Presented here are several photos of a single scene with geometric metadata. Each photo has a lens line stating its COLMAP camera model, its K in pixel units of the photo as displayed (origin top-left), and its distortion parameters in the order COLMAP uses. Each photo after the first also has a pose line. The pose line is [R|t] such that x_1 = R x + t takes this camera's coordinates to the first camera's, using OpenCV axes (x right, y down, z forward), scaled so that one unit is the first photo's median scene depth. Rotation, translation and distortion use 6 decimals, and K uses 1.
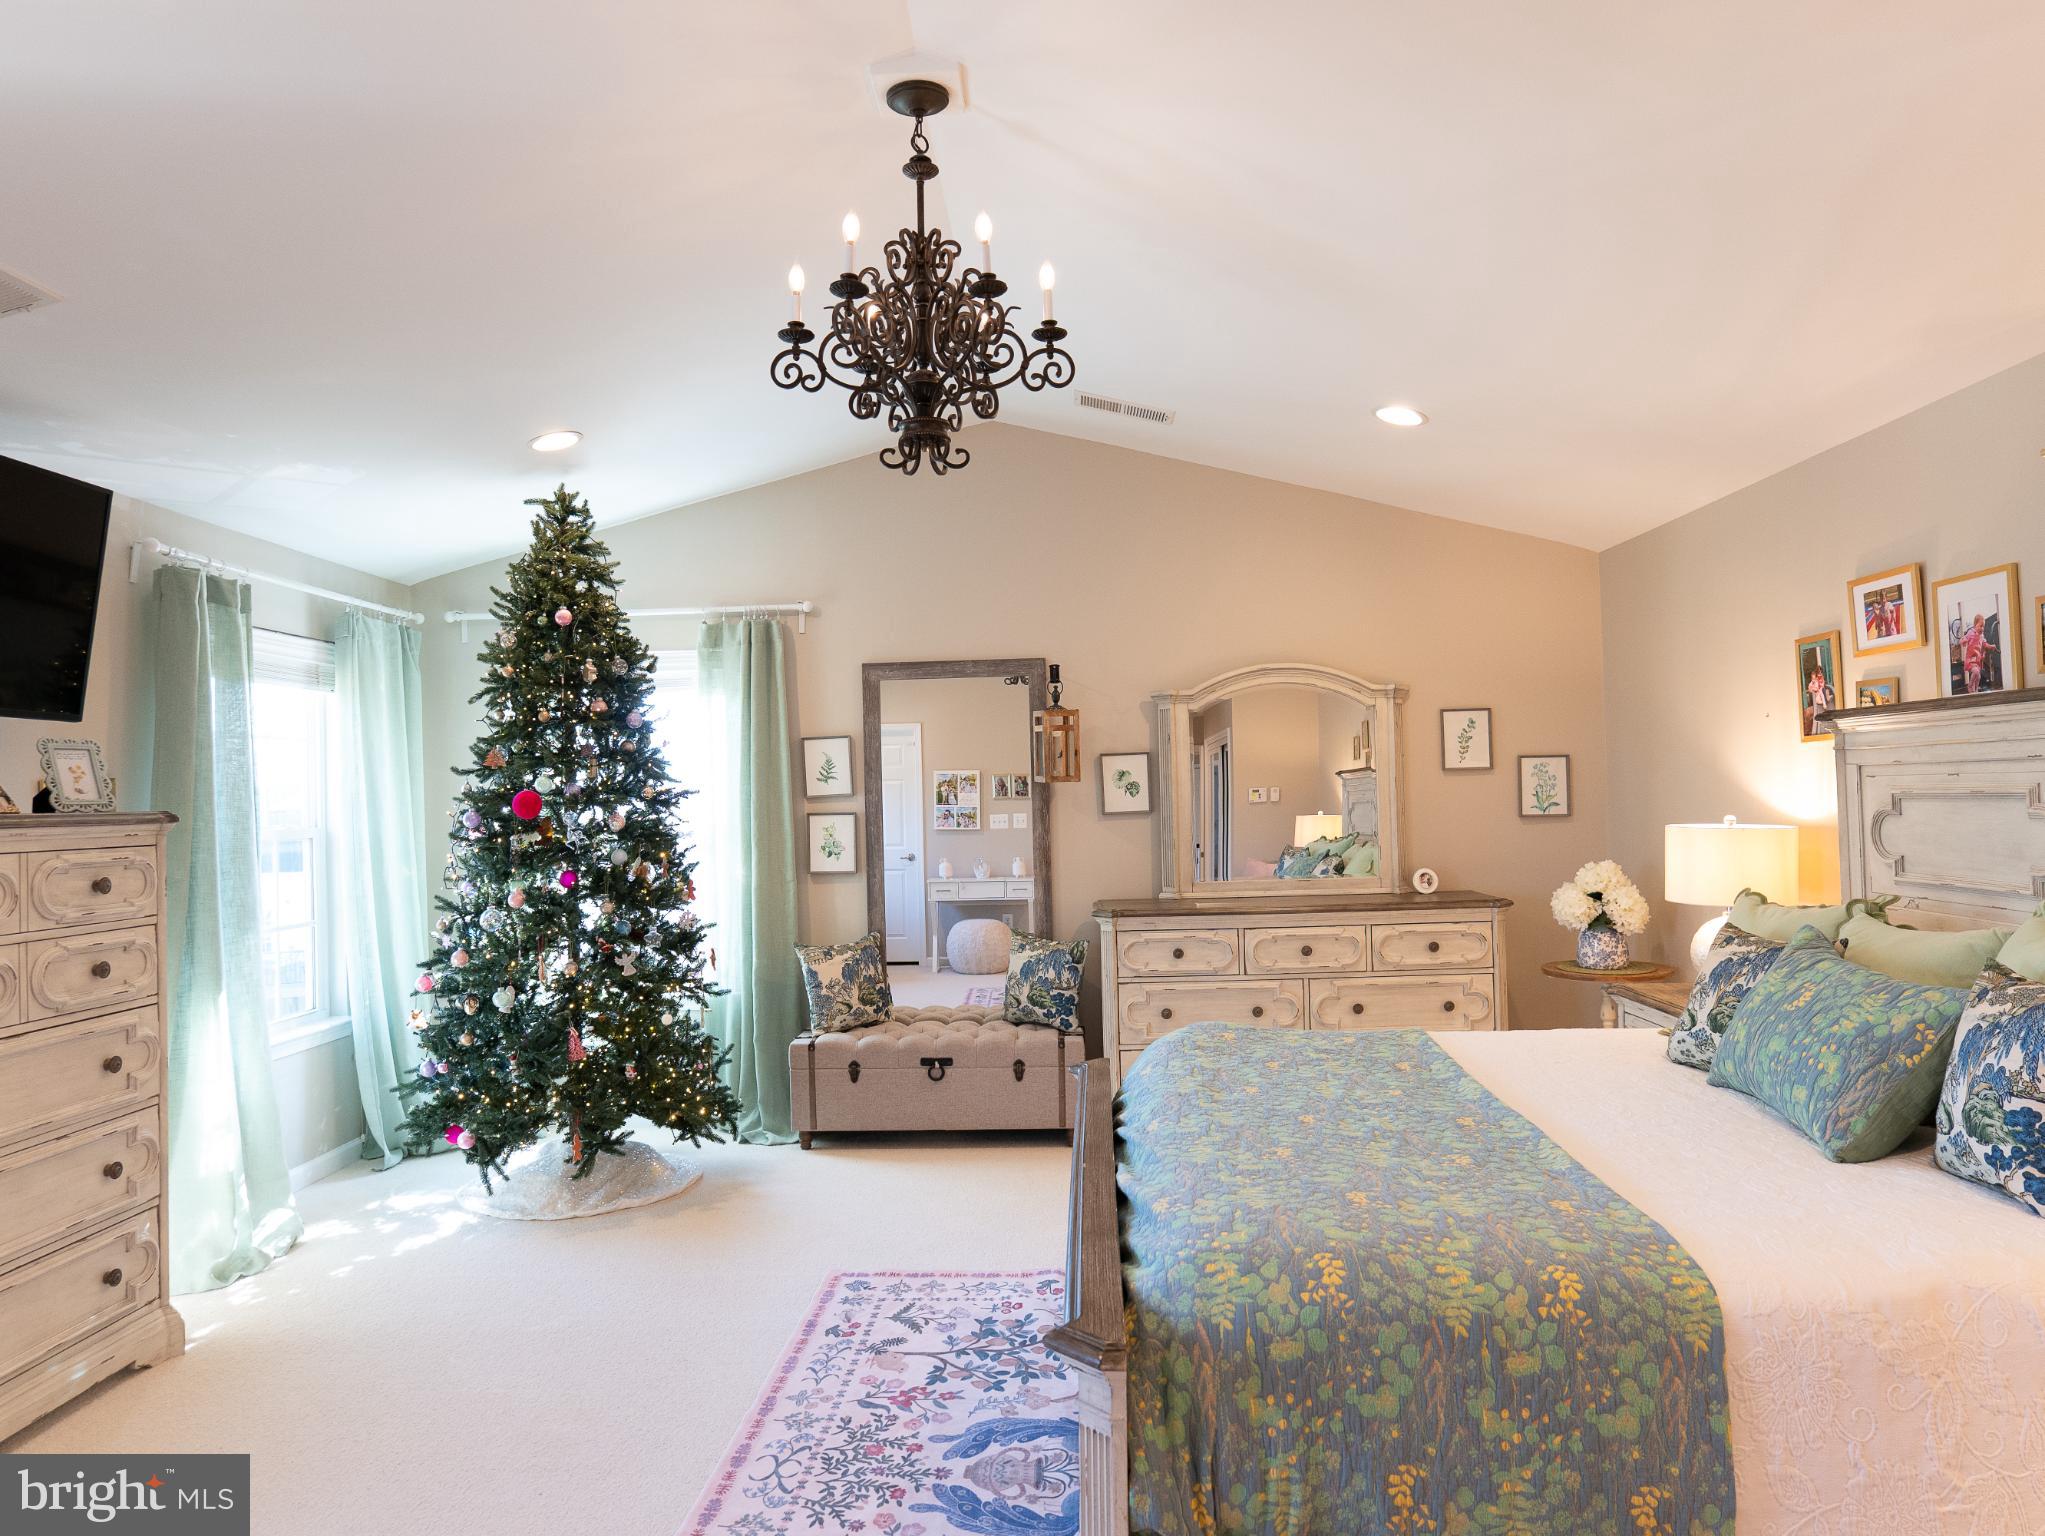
lens RADIAL K [[1339.8, 0, 1022.5], [0, 1339.8, 768.0], [0, 0, 1]] dist [-0.046583, 0.030776]
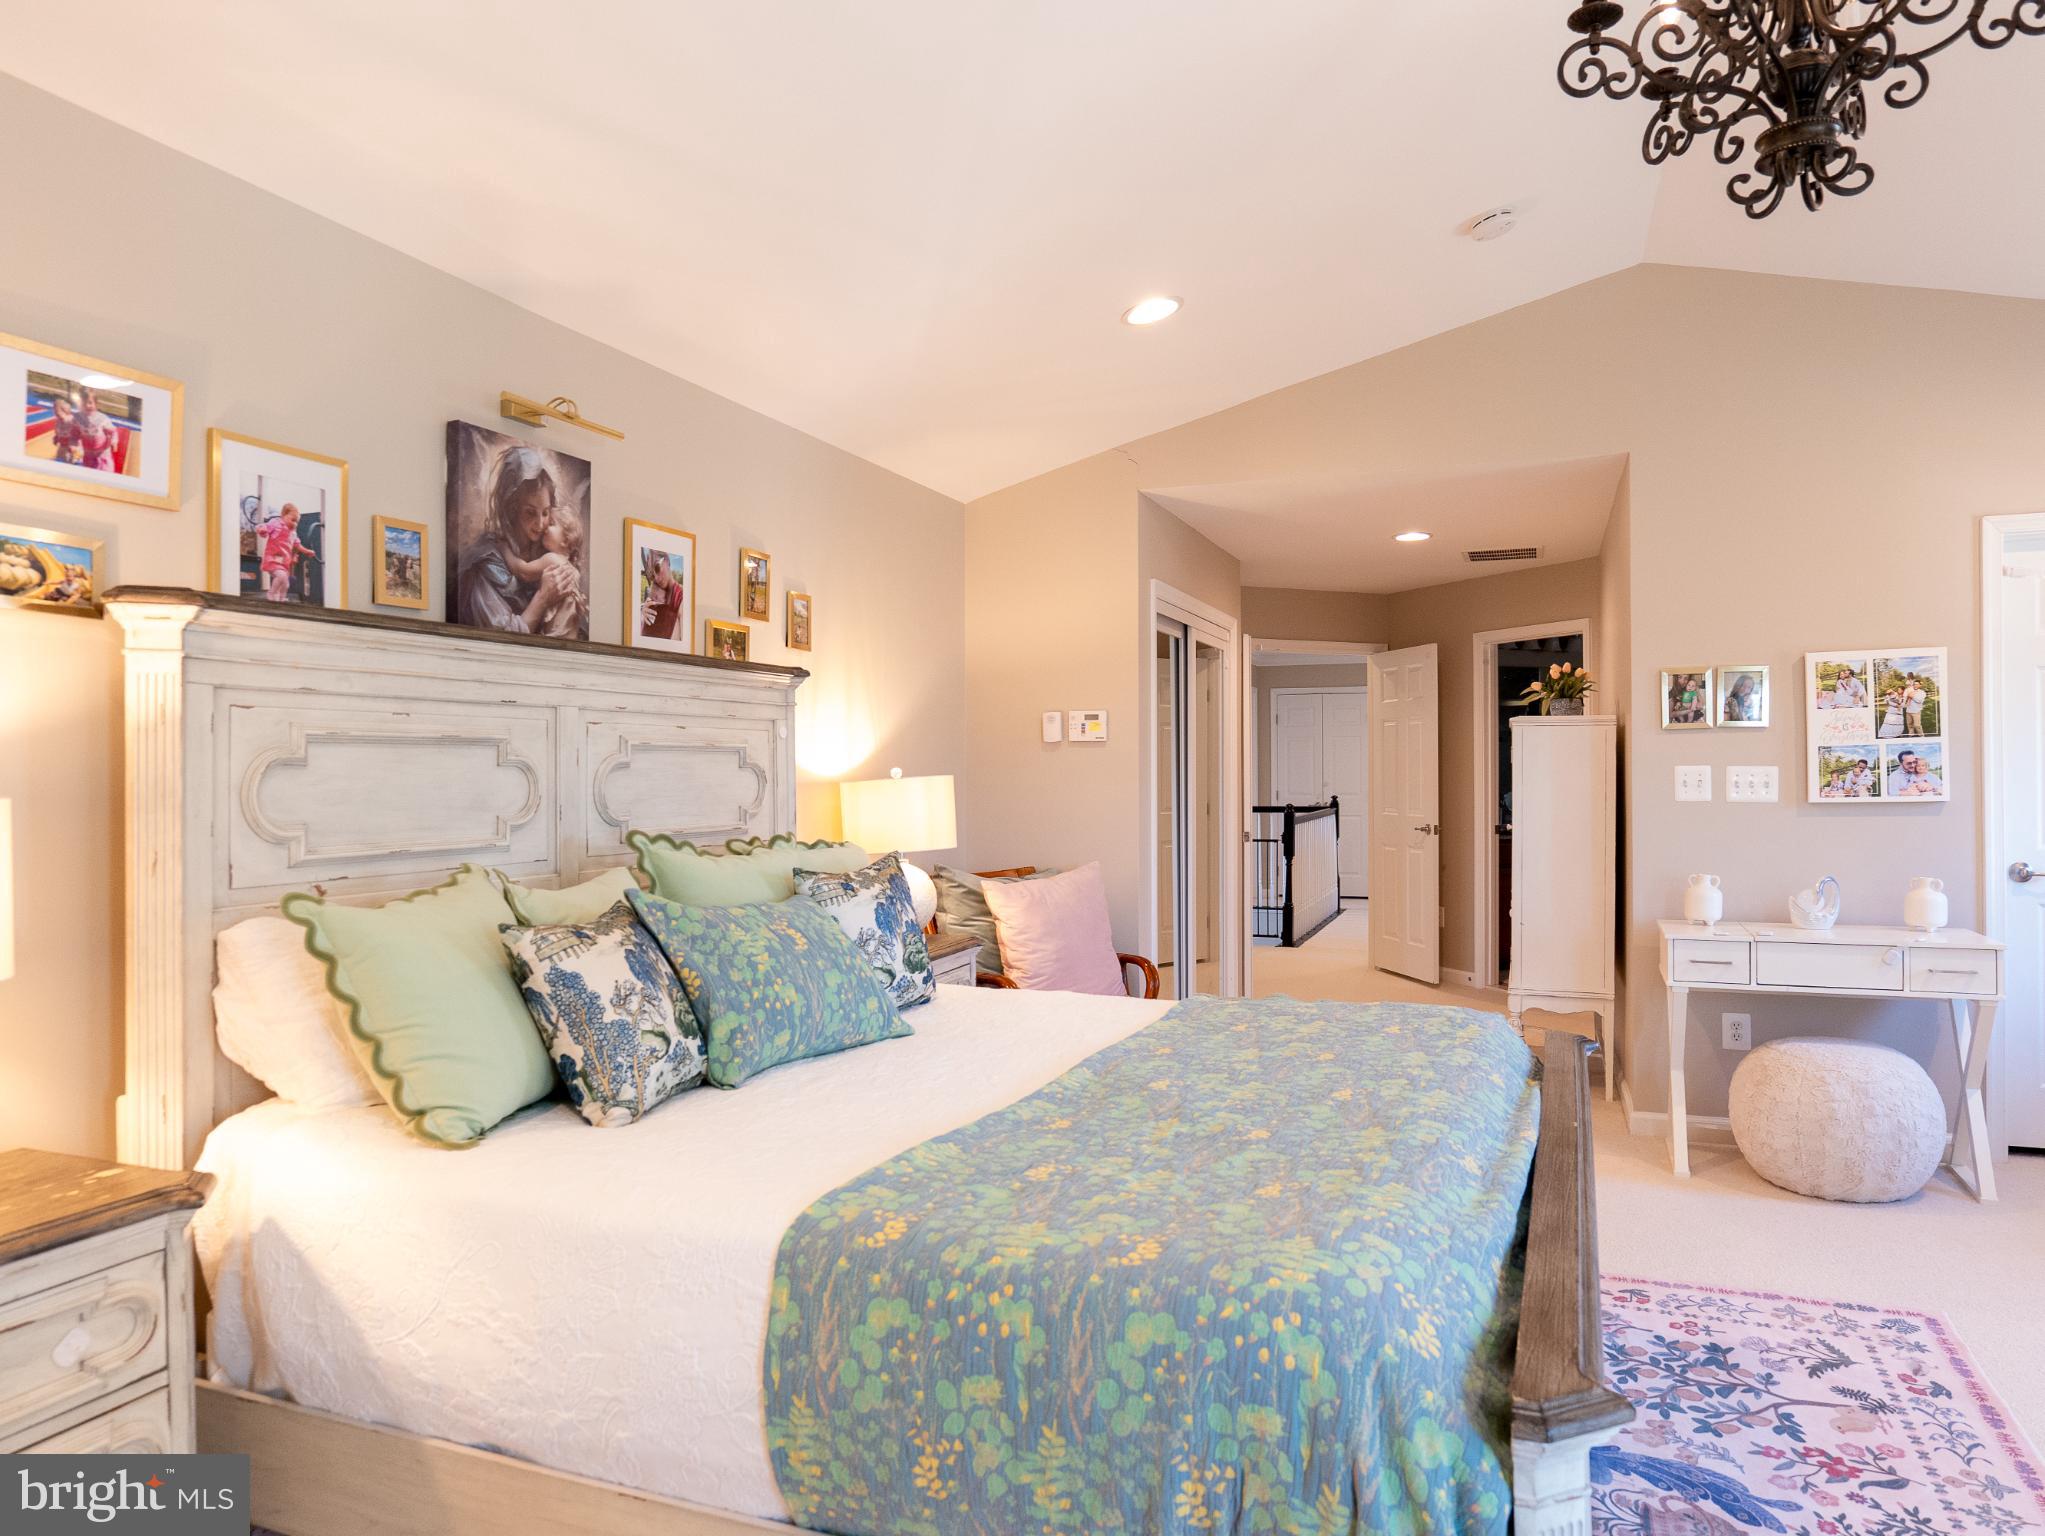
lens RADIAL K [[1339.8, 0, 1022.5], [0, 1339.8, 768.0], [0, 0, 1]] dist [-0.046583, 0.030776]
pose [[-0.944218, 0.029866, 0.327965, 0.072587], [0.021331, 0.999334, -0.029592, 0.061956], [-0.328630, -0.020946, -0.944226, 1.444450]]
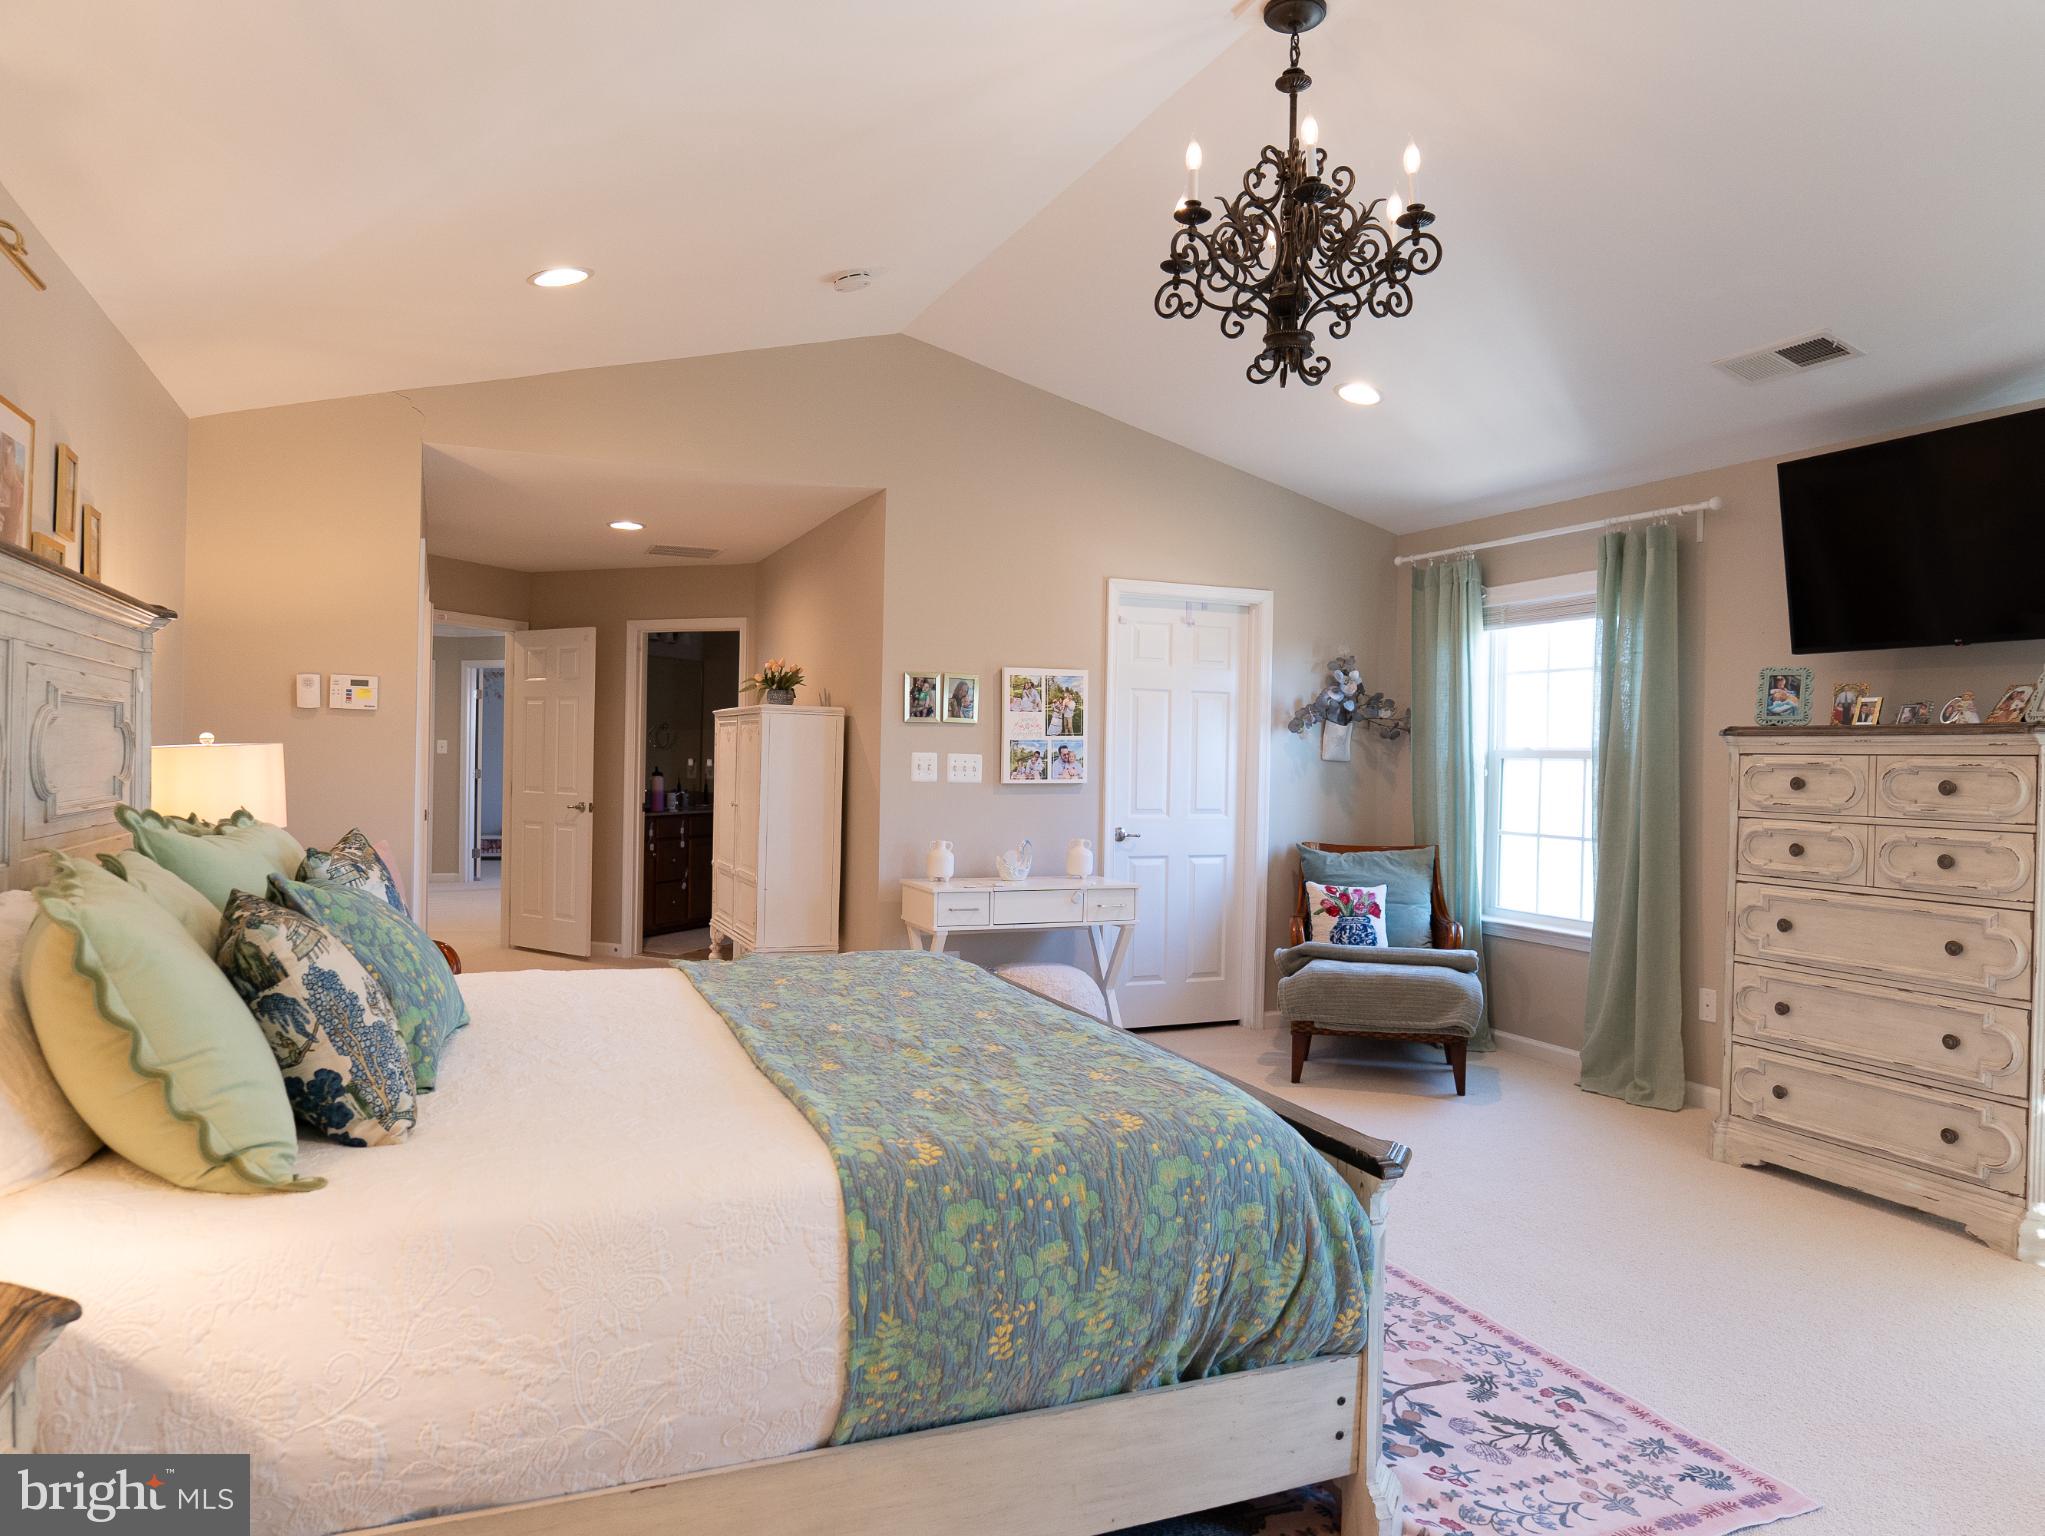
lens RADIAL K [[1339.8, 0, 1022.5], [0, 1339.8, 768.0], [0, 0, 1]] dist [-0.046583, 0.030776]
pose [[-0.905379, 0.008624, -0.424516, 0.450143], [0.010731, 0.999939, -0.002572, 0.059309], [0.424468, -0.006884, -0.905417, 1.509708]]
